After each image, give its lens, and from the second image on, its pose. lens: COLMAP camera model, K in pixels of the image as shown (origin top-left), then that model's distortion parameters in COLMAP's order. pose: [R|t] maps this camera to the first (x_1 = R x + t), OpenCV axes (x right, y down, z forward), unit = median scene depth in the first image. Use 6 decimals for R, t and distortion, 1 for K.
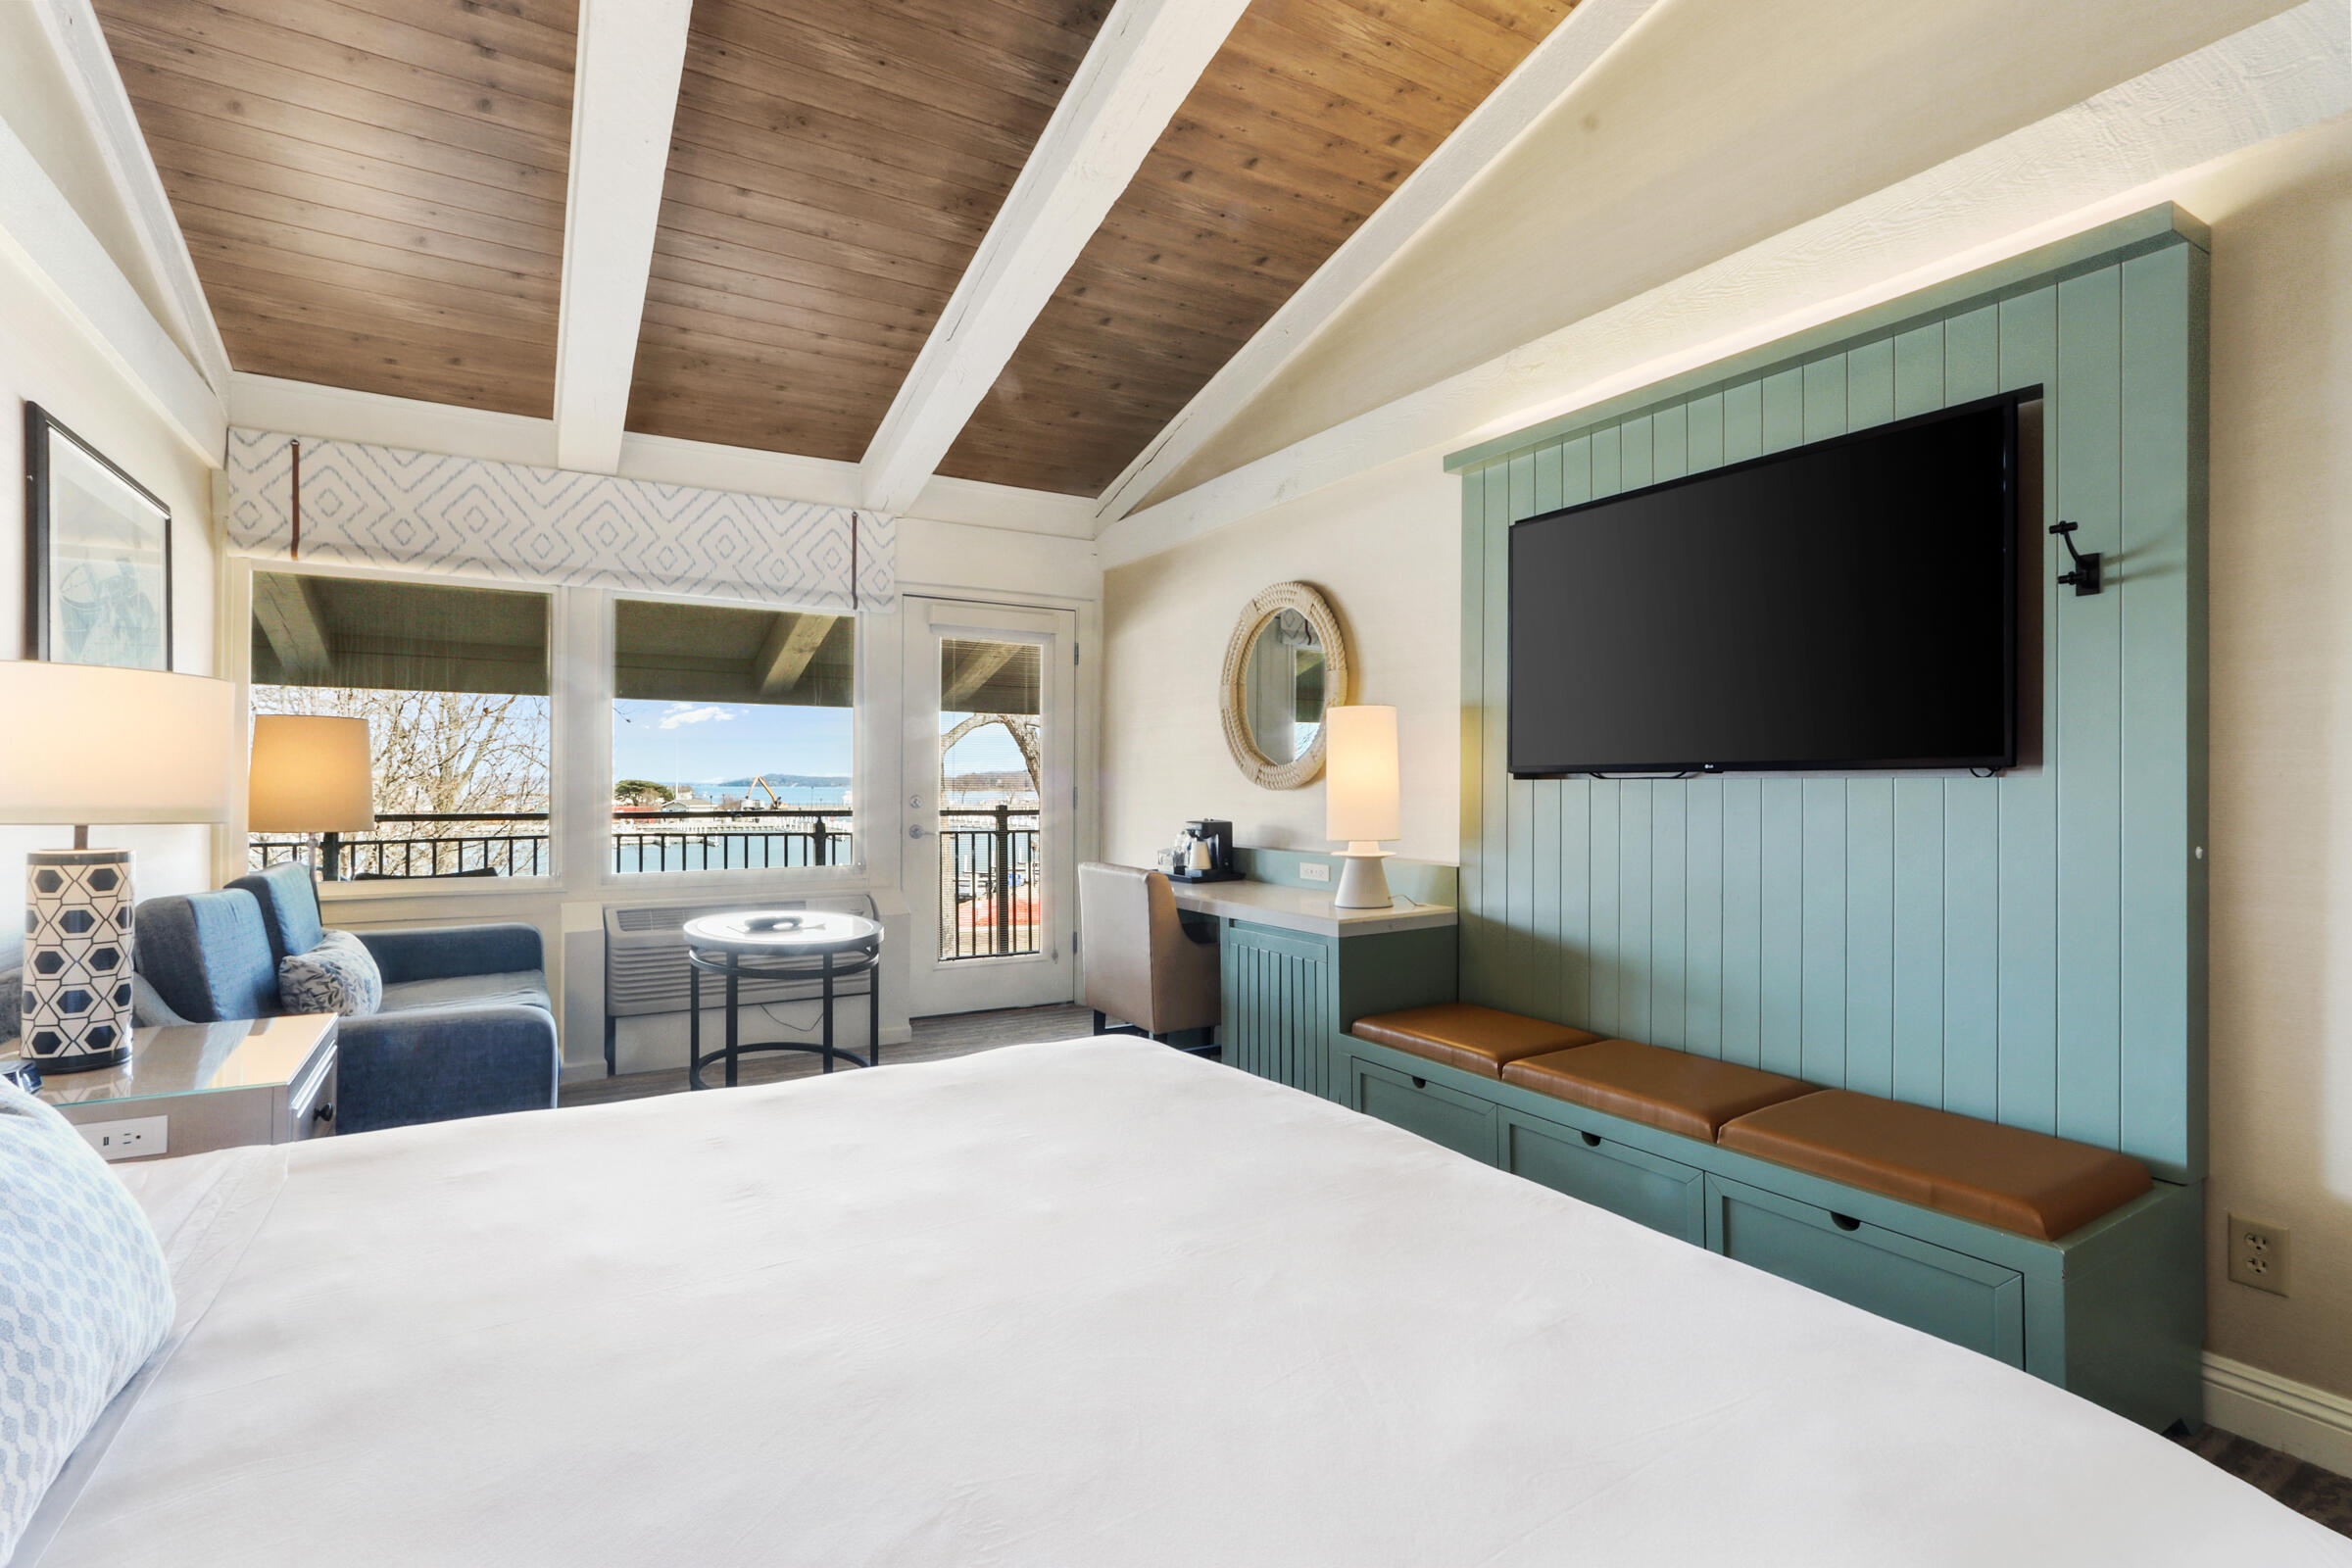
lens RADIAL K [[1085.0, 0, 1160.2], [0, 1085.0, 775.5], [0, 0, 1]] dist [0.000517, 0.000571]
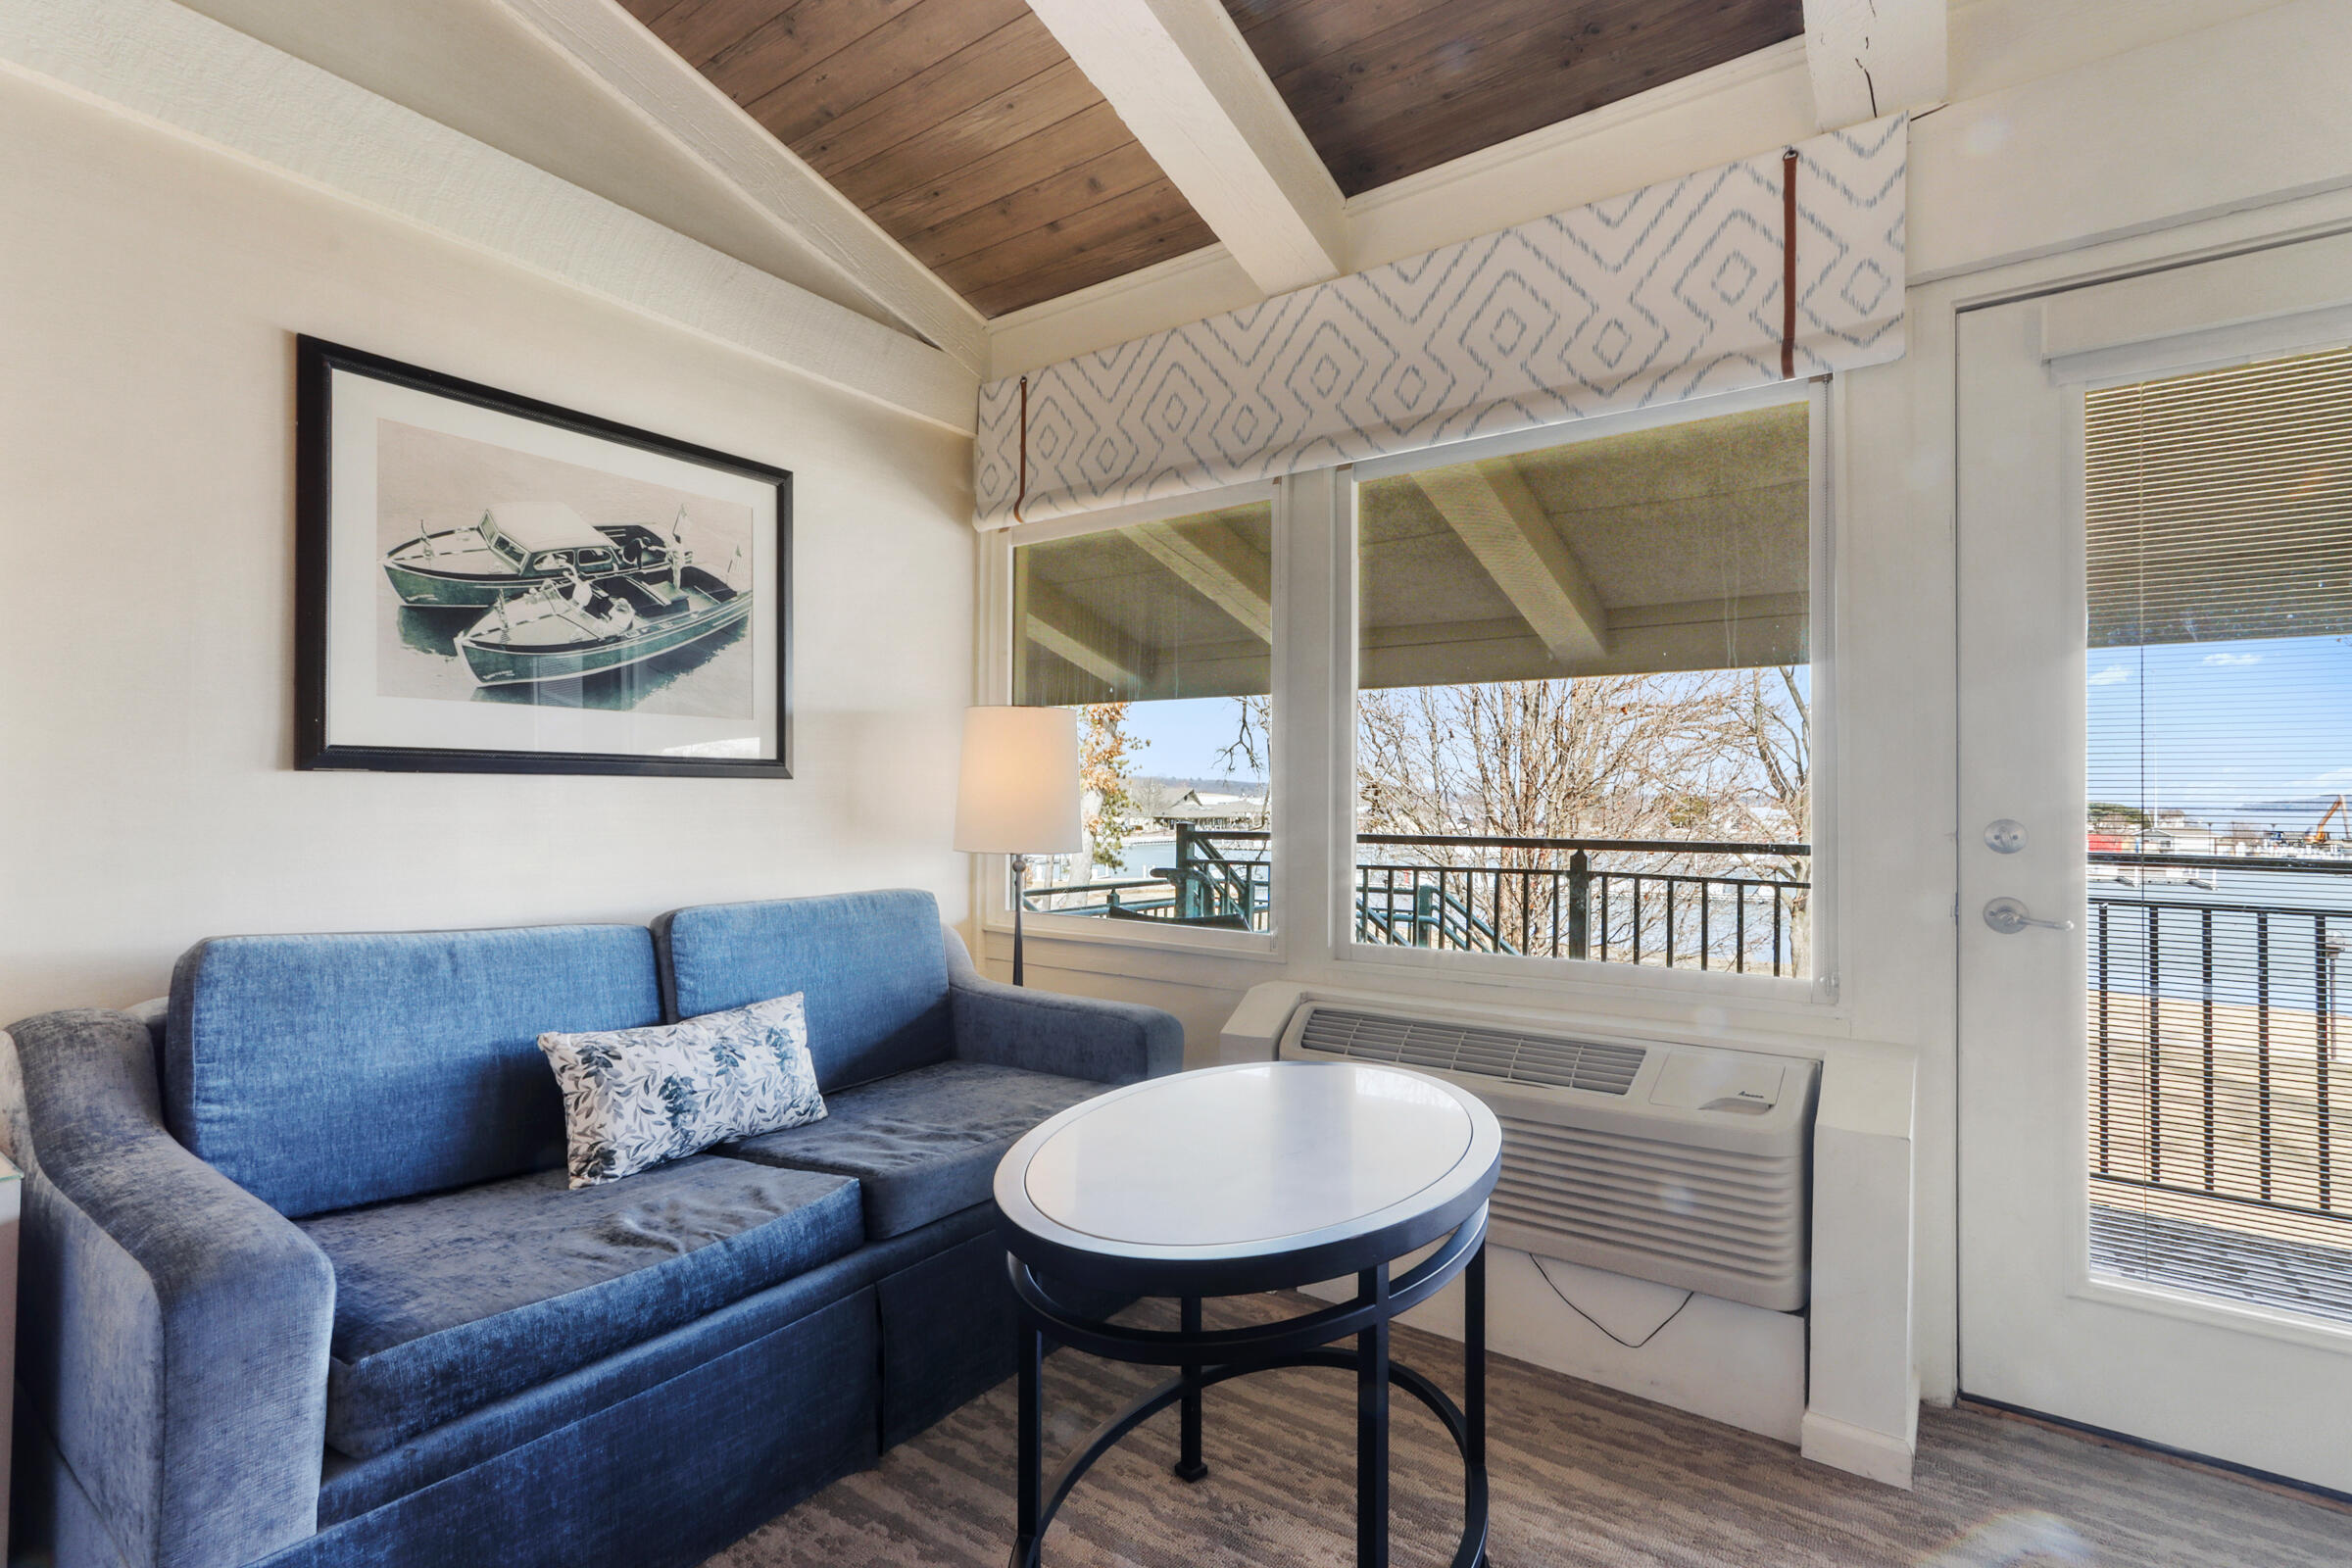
lens RADIAL K [[1107.7, 0, 1171.1], [0, 1107.7, 789.3], [0, 0, 1]] dist [-0.001303, 0.000486]
pose [[0.403495, -0.009989, -0.914927, 0.015811], [0.002283, 0.999948, -0.009910, 0.012394], [0.914979, 0.001910, 0.403497, 0.678373]]
